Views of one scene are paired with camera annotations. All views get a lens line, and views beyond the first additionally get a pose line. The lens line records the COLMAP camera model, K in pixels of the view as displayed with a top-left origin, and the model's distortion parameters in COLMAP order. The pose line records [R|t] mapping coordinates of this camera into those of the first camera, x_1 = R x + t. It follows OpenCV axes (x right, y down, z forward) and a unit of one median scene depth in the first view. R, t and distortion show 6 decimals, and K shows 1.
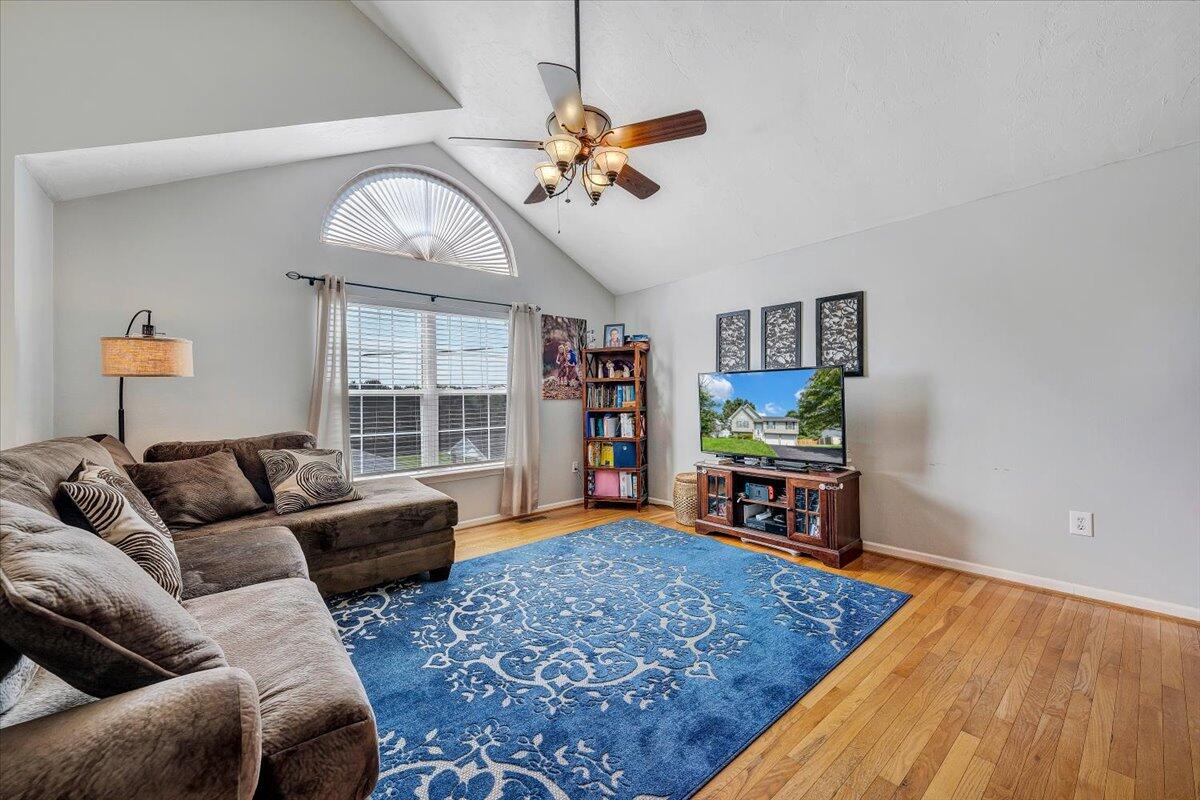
lens RADIAL K [[462.5, 0, 595.9], [0, 462.5, 394.5], [0, 0, 1]] dist [-0.003028, -0.000087]
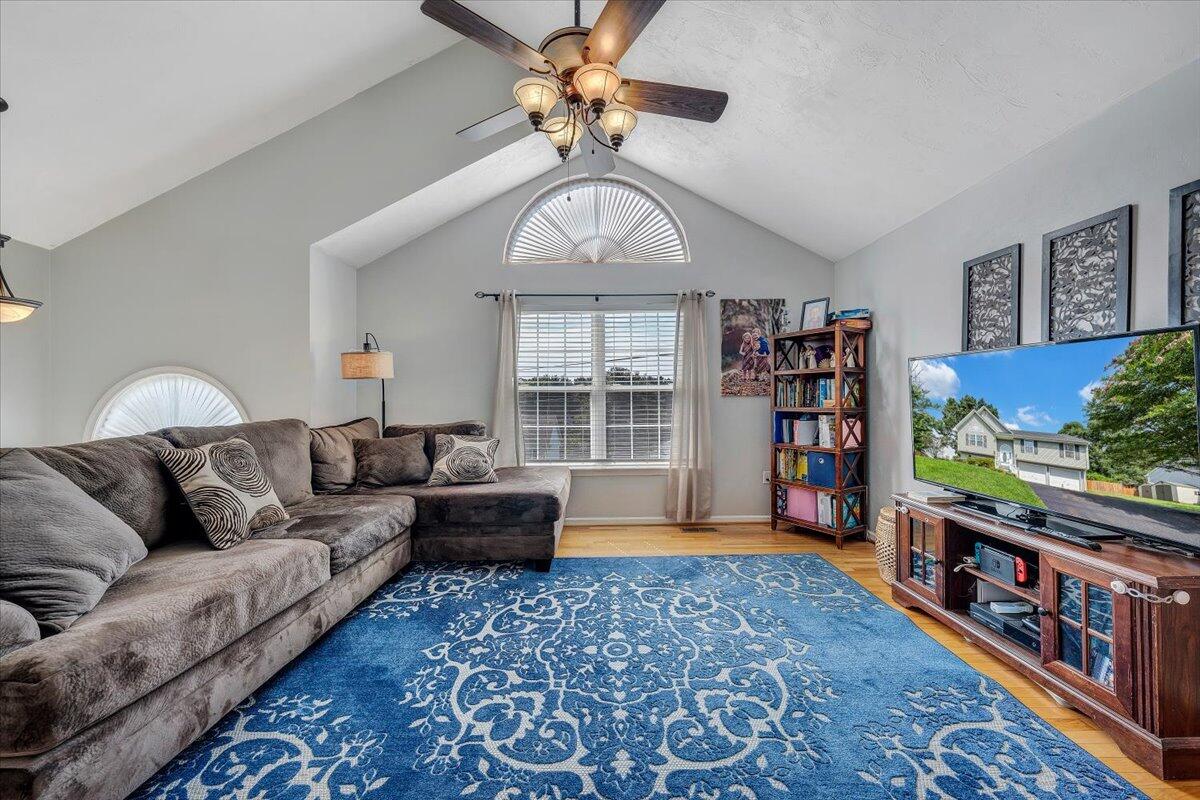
lens RADIAL K [[438.4, 0, 596.8], [0, 438.4, 394.0], [0, 0, 1]] dist [-0.001262, -0.000486]
pose [[0.767116, 0.004908, -0.641489, 0.313983], [0.001845, 0.999950, 0.009857, -0.002386], [0.641505, -0.008745, 0.767069, 0.272068]]
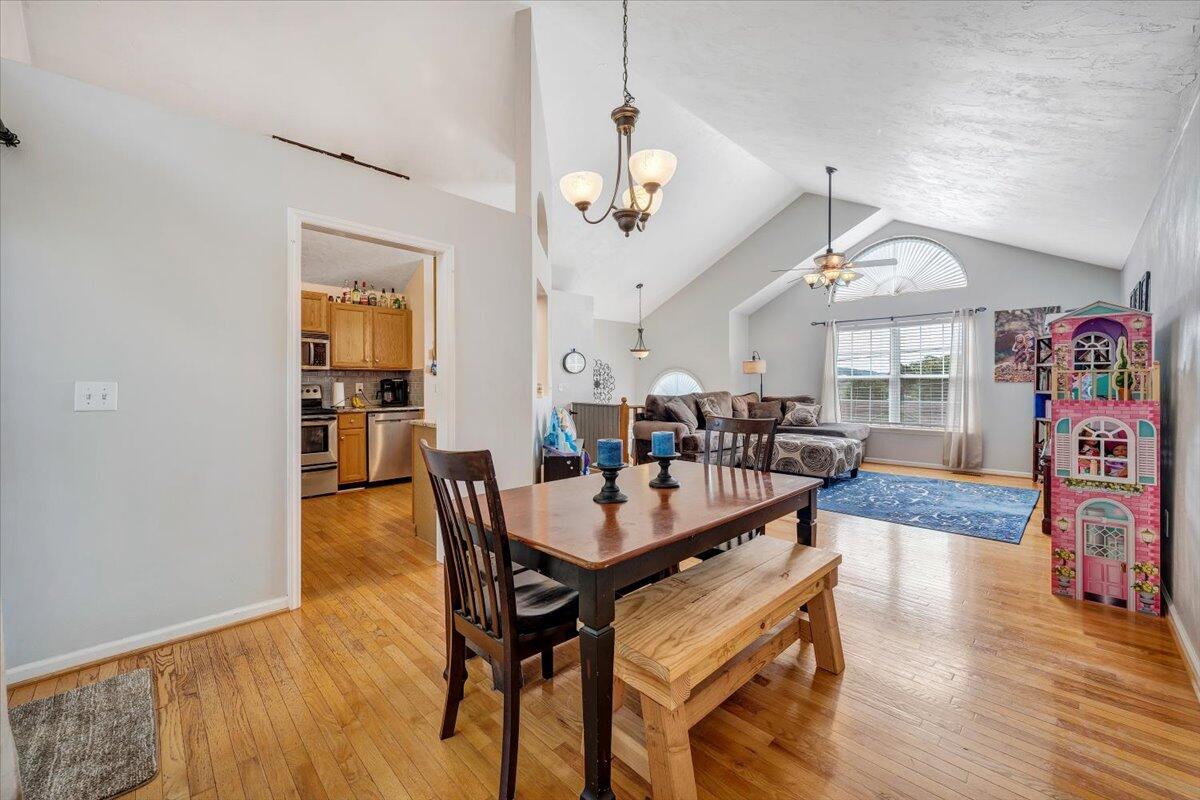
lens RADIAL K [[462.5, 0, 604.6], [0, 462.5, 386.7], [0, 0, 1]] dist [-0.003028, -0.000087]
pose [[0.082634, 0.023418, -0.996305, 1.316873], [0.012600, 0.999619, 0.024541, -0.025888], [0.996500, -0.014581, 0.082308, -0.150025]]
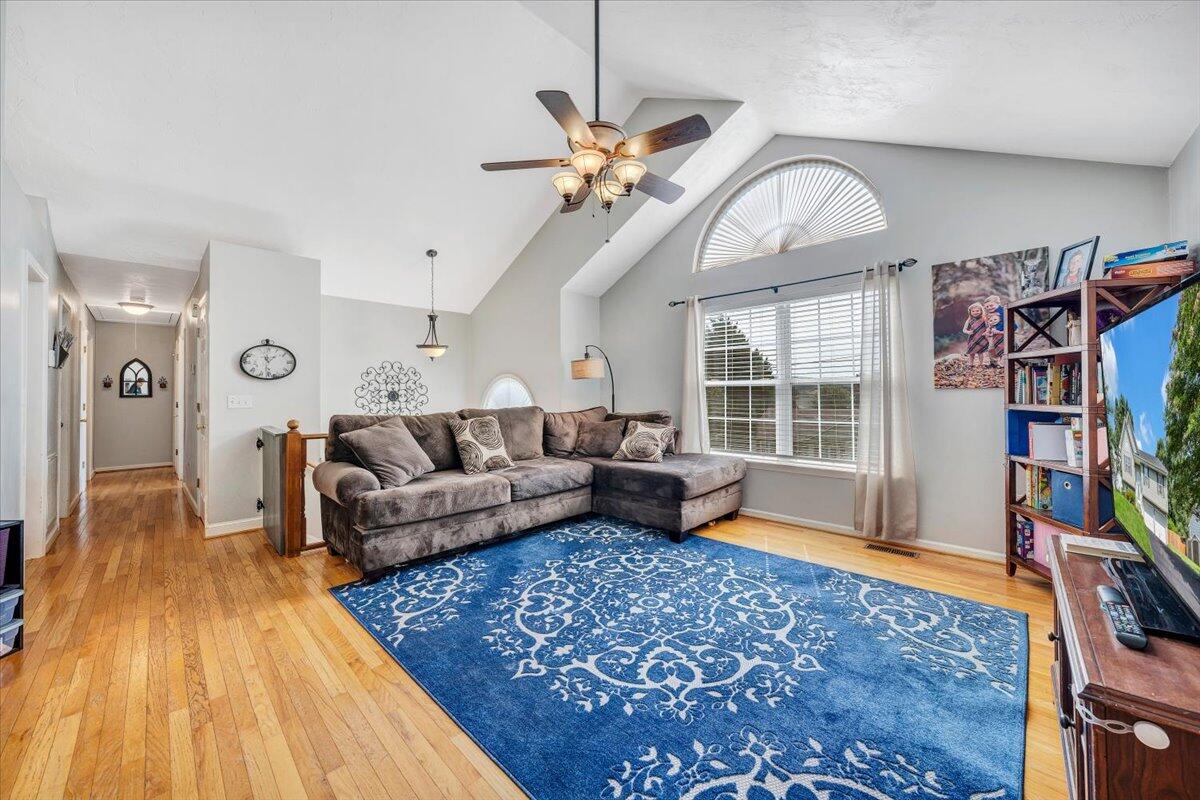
lens RADIAL K [[438.4, 0, 598.8], [0, 438.4, 386.4], [0, 0, 1]] dist [-0.001262, -0.000486]
pose [[0.105644, 0.000182, -0.994404, 0.634674], [0.019919, 0.999799, 0.002299, -0.005894], [0.994205, -0.020051, 0.105619, 0.567989]]
